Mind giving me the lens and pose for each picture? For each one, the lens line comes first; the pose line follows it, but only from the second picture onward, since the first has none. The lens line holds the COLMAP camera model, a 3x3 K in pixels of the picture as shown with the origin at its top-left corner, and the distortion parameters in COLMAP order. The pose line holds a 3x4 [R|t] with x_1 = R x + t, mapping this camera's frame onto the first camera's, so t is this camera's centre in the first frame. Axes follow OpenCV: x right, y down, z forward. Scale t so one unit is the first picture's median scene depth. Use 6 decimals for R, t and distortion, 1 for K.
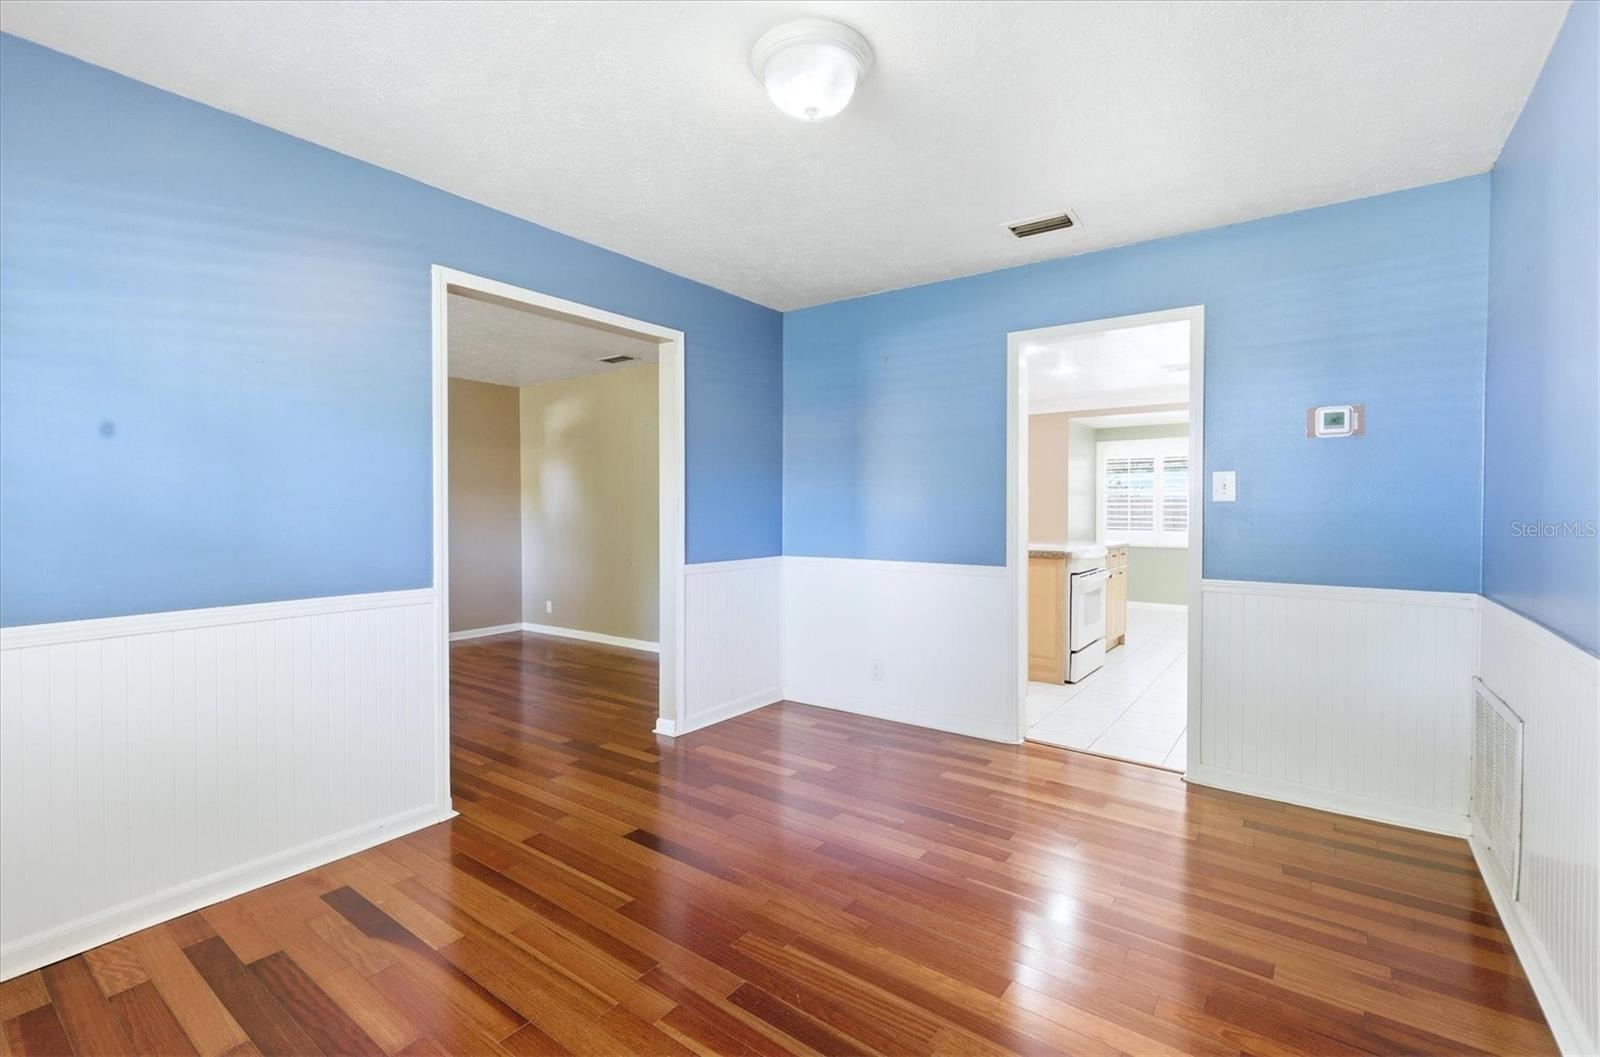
lens RADIAL K [[711.8, 0, 801.8], [0, 711.8, 515.3], [0, 0, 1]] dist [0.000774, 0.000146]
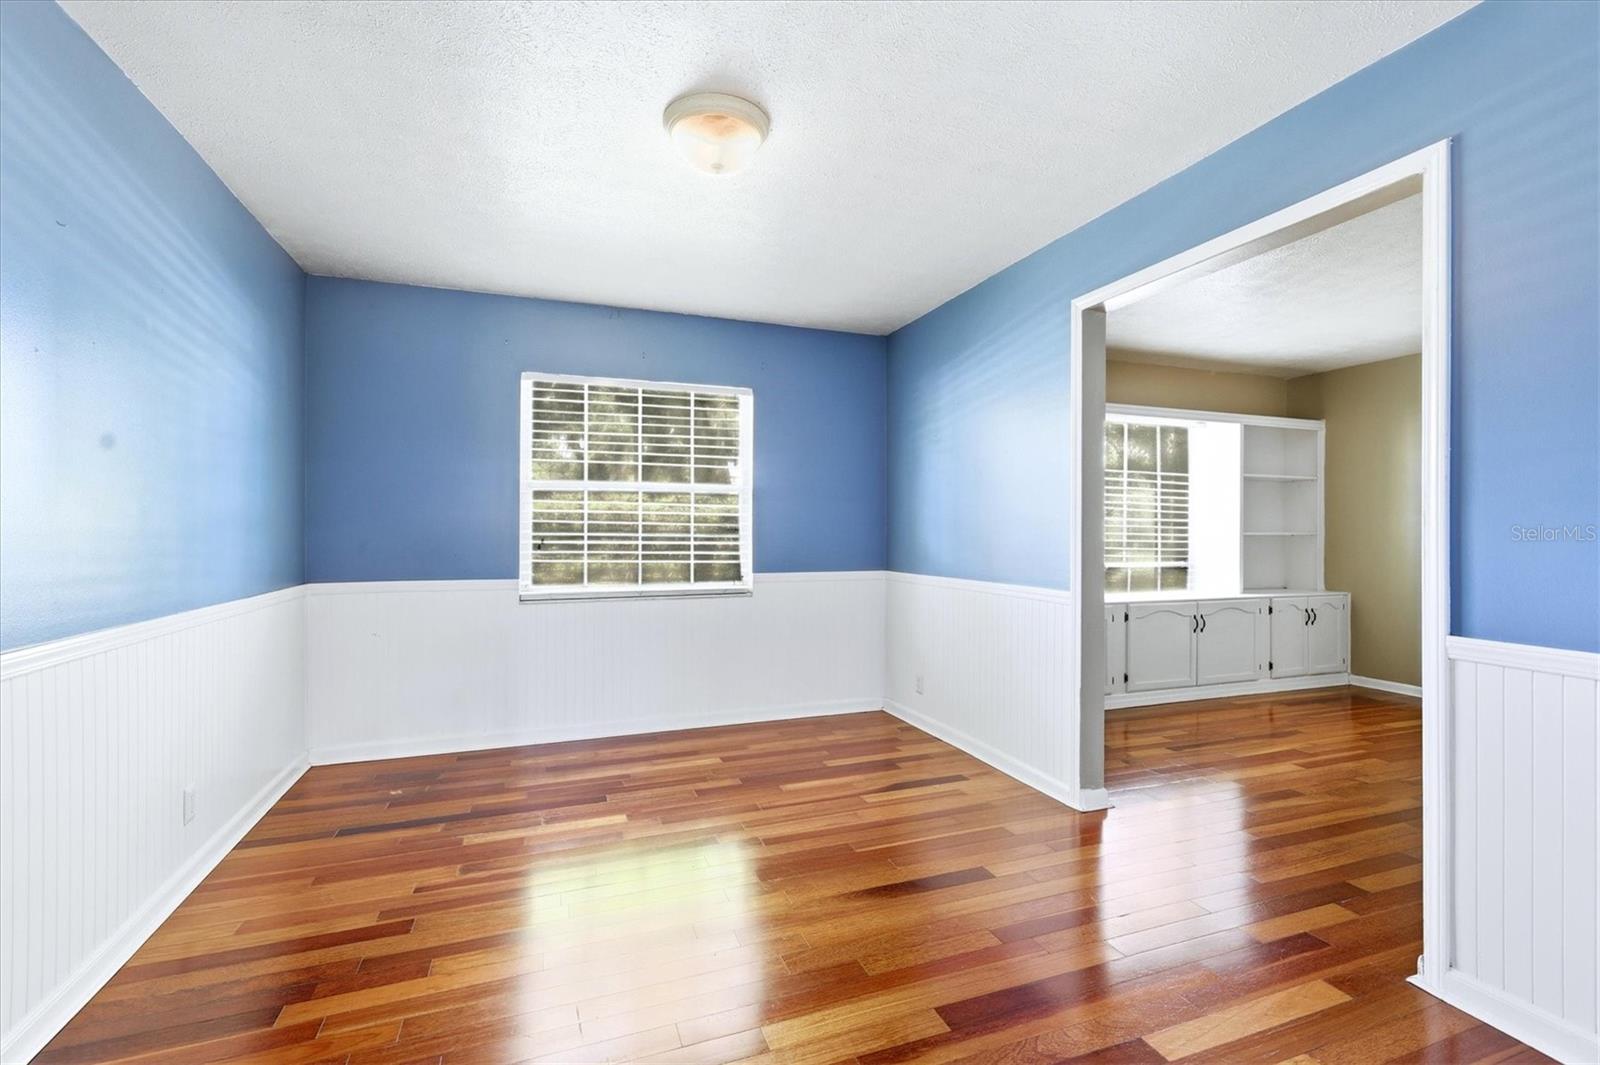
lens RADIAL K [[708.4, 0, 798.3], [0, 708.4, 530.8], [0, 0, 1]] dist [0.004284, 0.000023]
pose [[-0.542362, 0.007439, -0.840112, 0.787143], [-0.017836, 0.999633, 0.020366, -0.011328], [0.839956, 0.026029, -0.542030, 1.526406]]
